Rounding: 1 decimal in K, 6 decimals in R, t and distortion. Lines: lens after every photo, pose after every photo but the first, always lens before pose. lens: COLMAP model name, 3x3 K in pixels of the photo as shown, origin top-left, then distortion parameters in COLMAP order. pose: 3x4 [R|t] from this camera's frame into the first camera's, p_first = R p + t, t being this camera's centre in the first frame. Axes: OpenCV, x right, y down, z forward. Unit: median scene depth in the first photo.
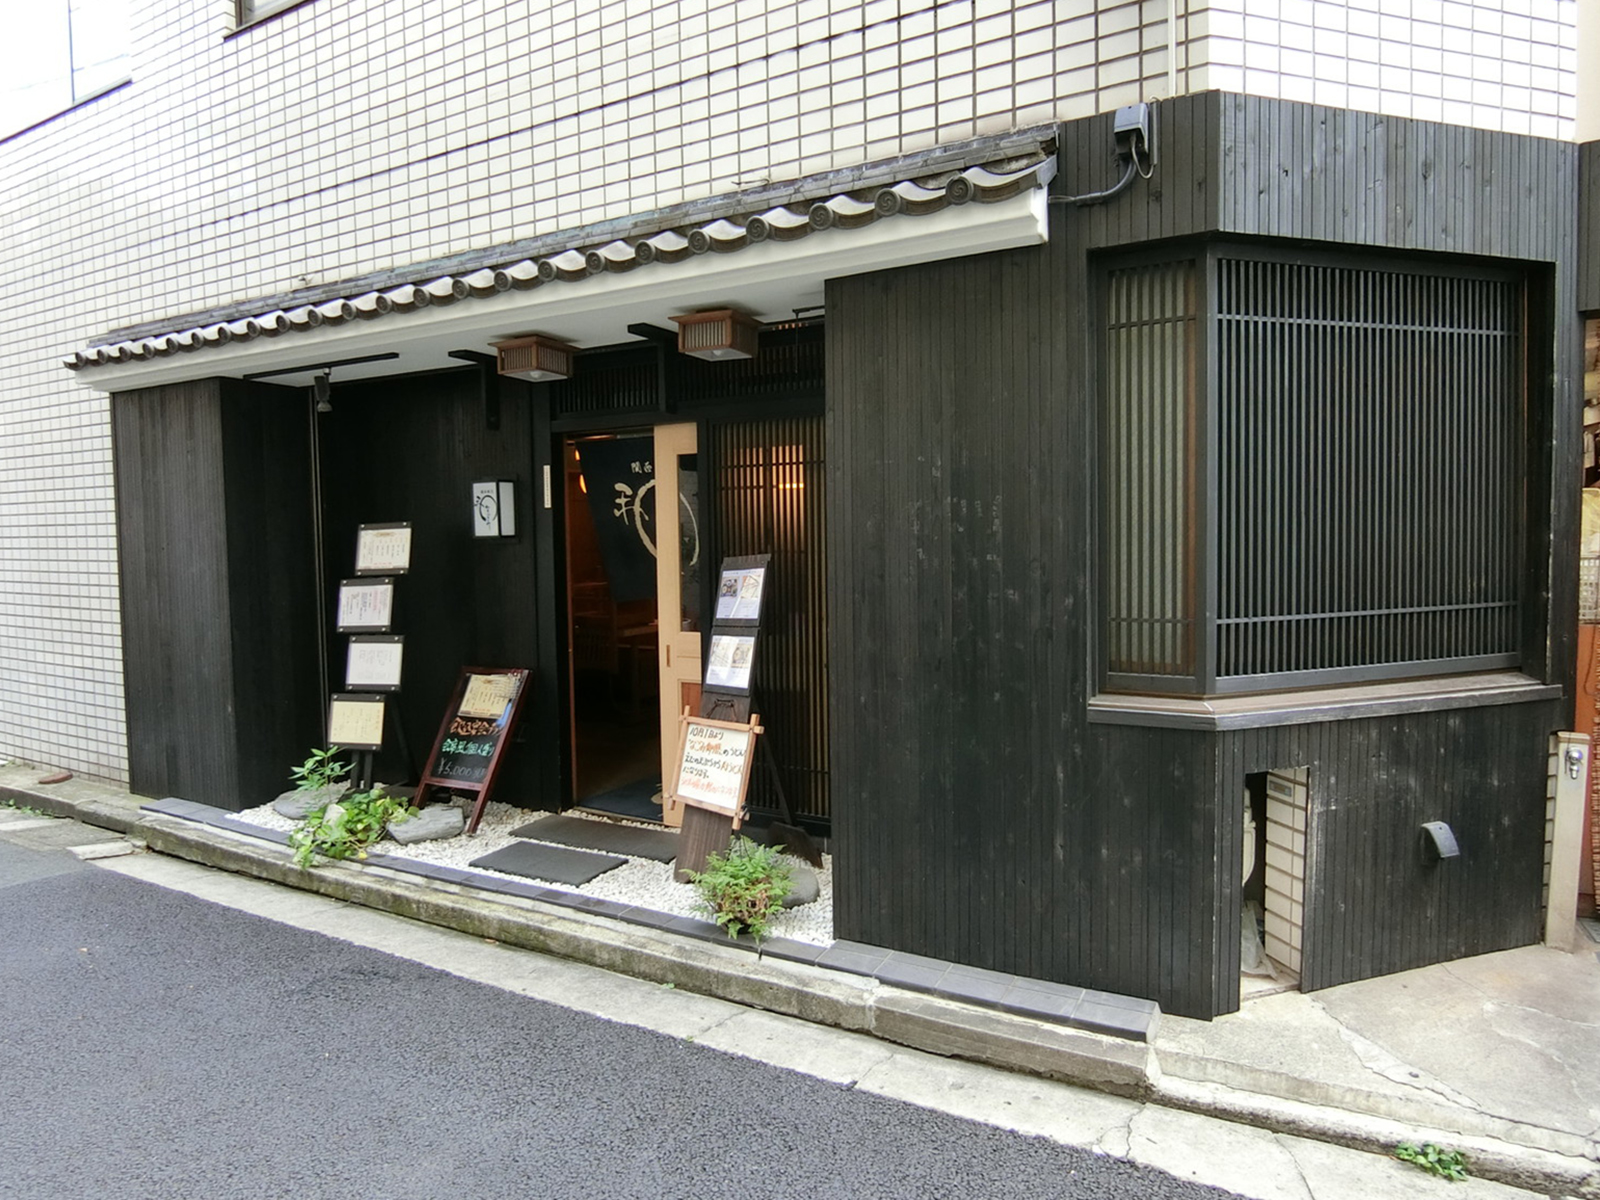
lens RADIAL K [[953.4, 0, 800.0], [0, 953.4, 600.0], [0, 0, 1]] dist [-0.024595, 0.001008]
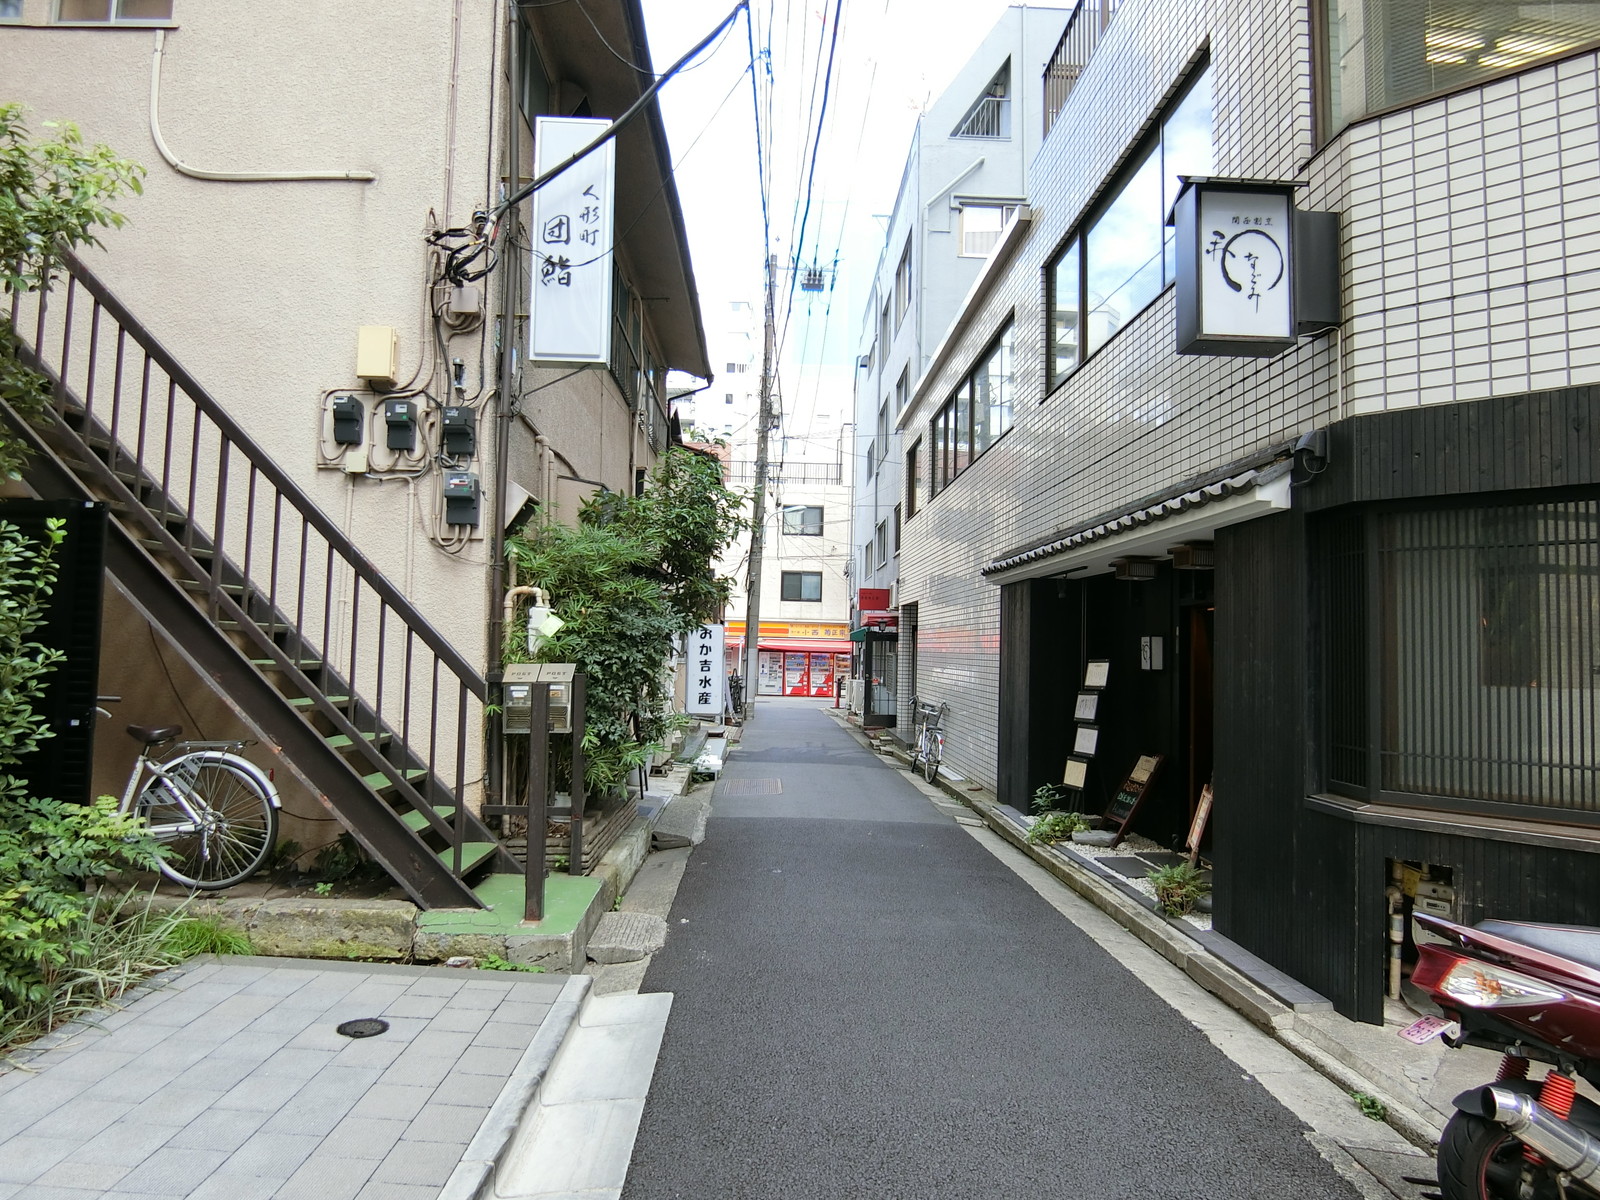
lens RADIAL K [[958.6, 0, 800.0], [0, 958.6, 600.0], [0, 0, 1]] dist [0.212255, 0.000865]
pose [[0.510278, -0.025381, -0.859635, 1.169725], [-0.077997, 0.994079, -0.075649, -0.017328], [0.856465, 0.105651, 0.505277, -0.533285]]
